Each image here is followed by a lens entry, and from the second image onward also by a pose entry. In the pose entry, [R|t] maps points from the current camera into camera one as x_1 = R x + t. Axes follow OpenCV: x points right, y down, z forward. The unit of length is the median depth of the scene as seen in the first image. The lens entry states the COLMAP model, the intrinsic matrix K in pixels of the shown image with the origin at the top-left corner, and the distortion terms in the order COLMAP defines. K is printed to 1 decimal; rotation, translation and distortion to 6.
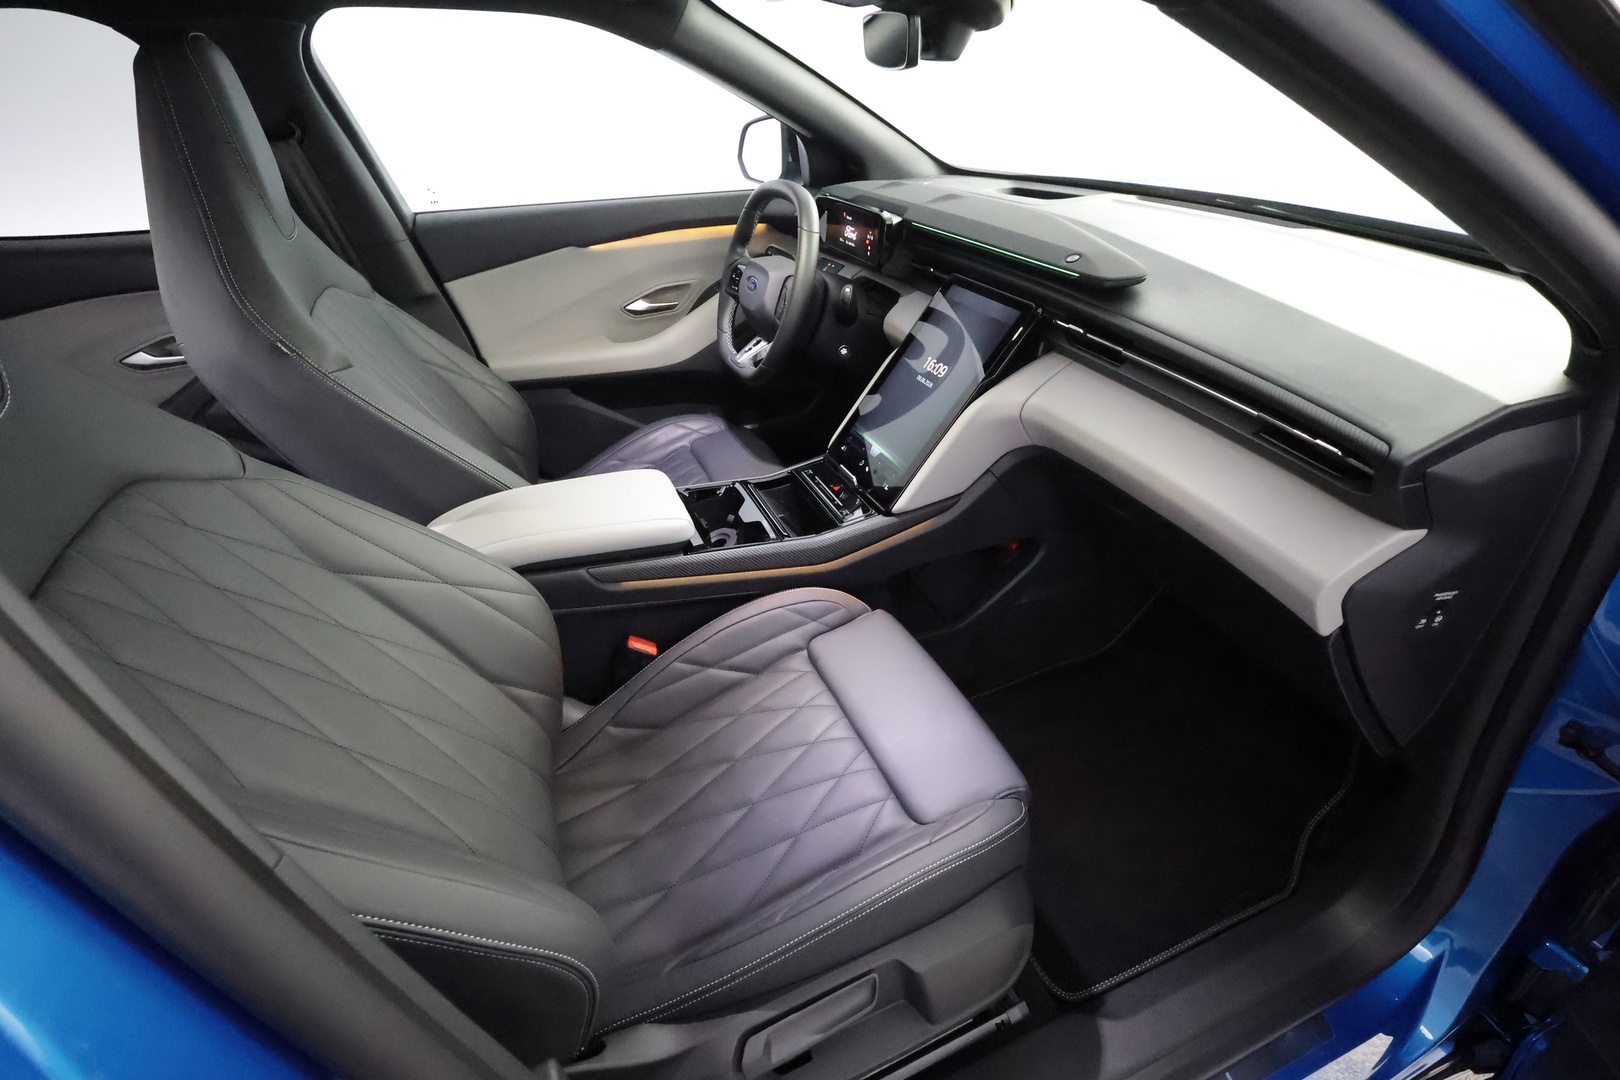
lens RADIAL K [[778.8, 0, 810.0], [0, 778.8, 540.0], [0, 0, 1]] dist [0.002231, 0.000249]
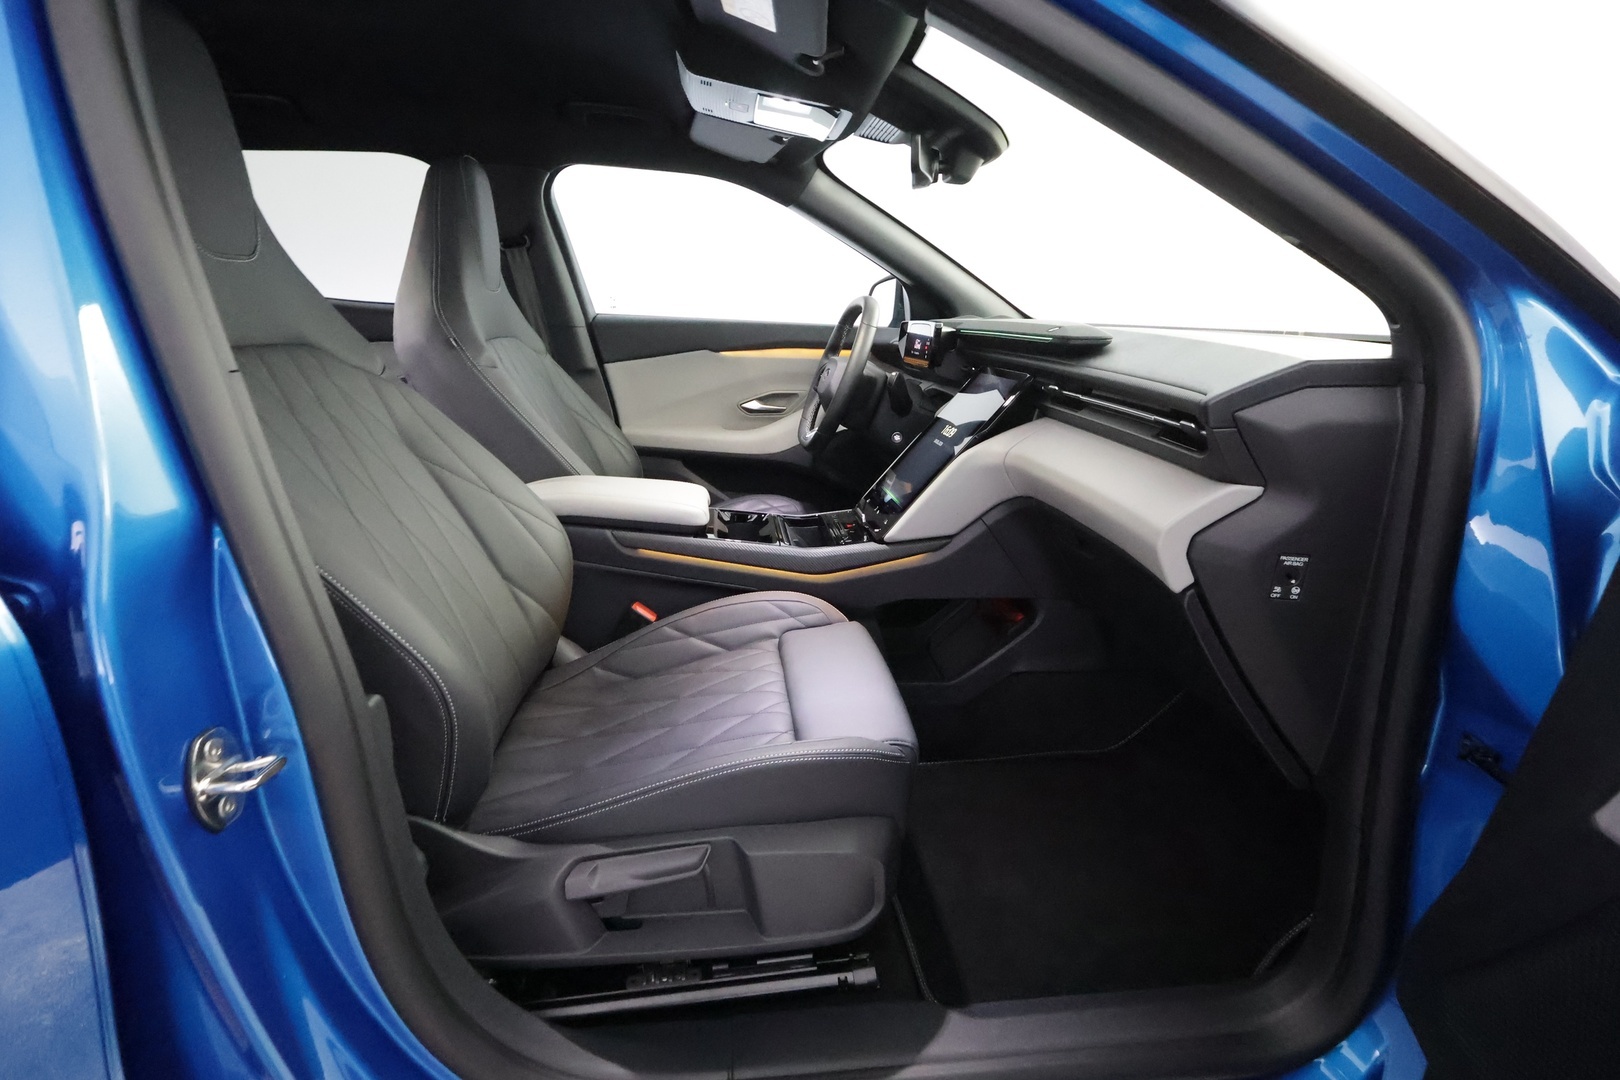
lens RADIAL K [[788.7, 0, 810.0], [0, 788.7, 540.0], [0, 0, 1]] dist [-0.002498, -0.000431]
pose [[0.957549, 0.130764, -0.256906, 0.304002], [-0.198692, 0.945073, -0.259534, 0.287649], [0.208858, 0.299561, 0.930936, -0.070978]]
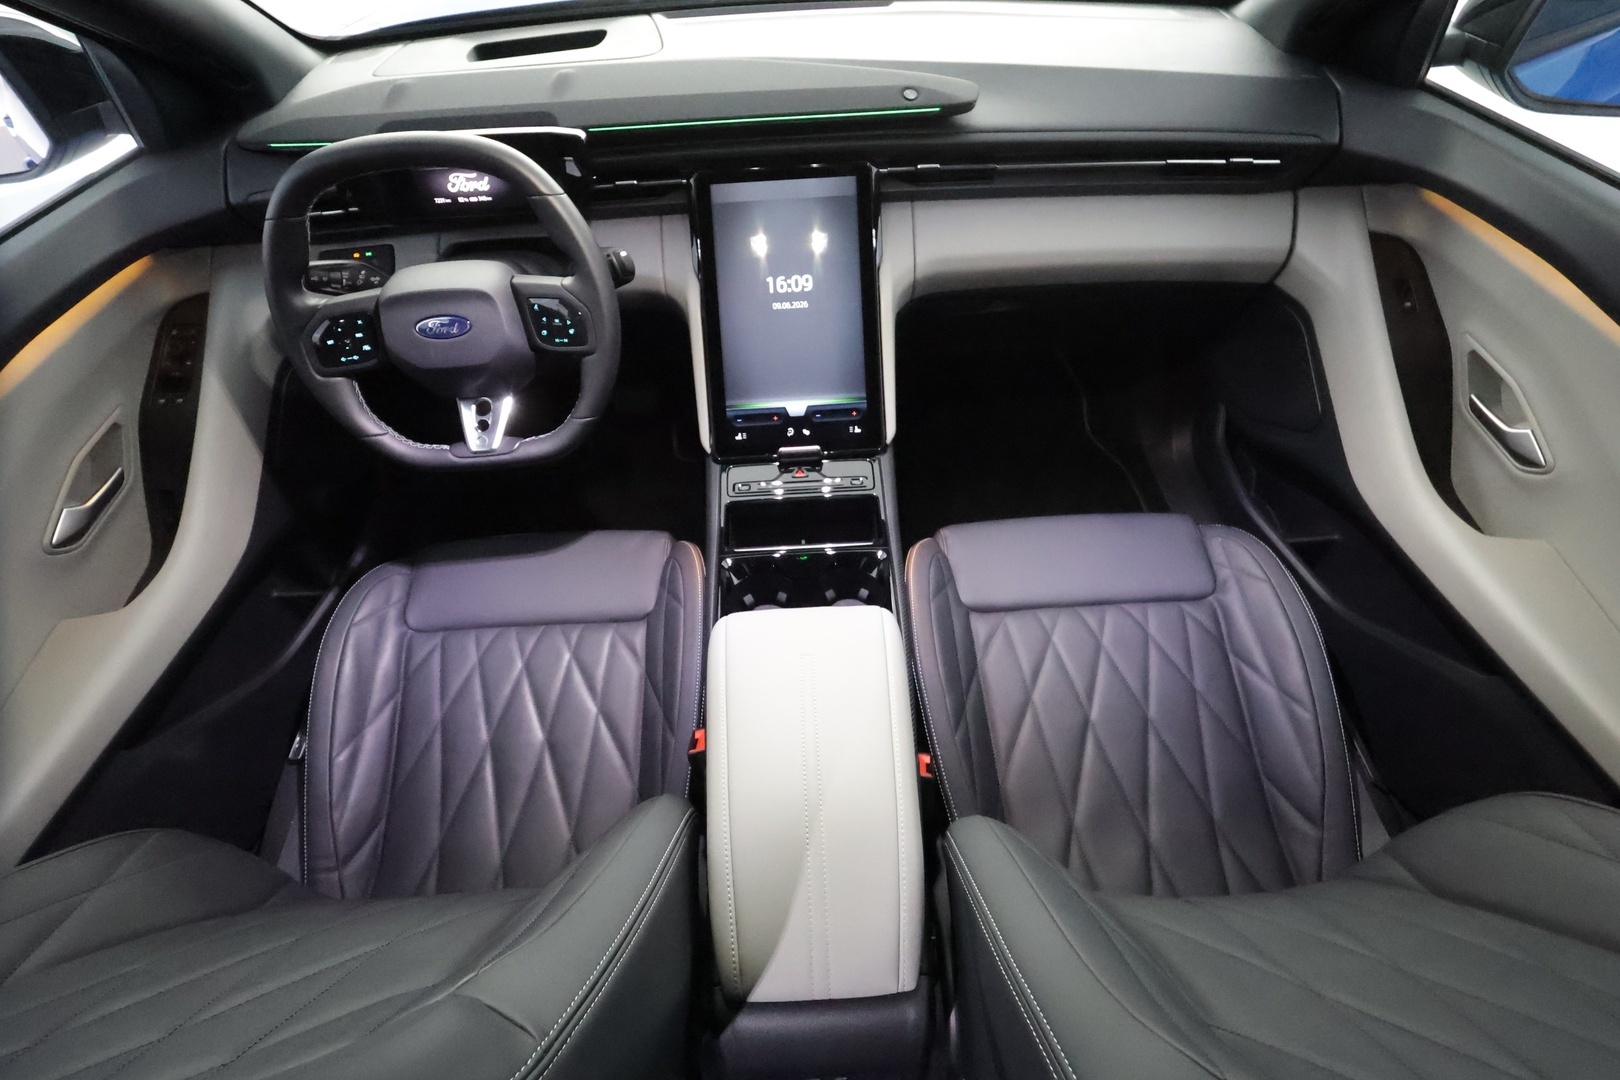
lens RADIAL K [[788.7, 0, 810.0], [0, 788.7, 540.0], [0, 0, 1]] dist [-0.002498, -0.000431]
pose [[0.323621, -0.677537, 0.660465, -0.644415], [0.517780, 0.711050, 0.475722, -0.470649], [-0.791943, 0.188022, 0.580926, 0.626432]]
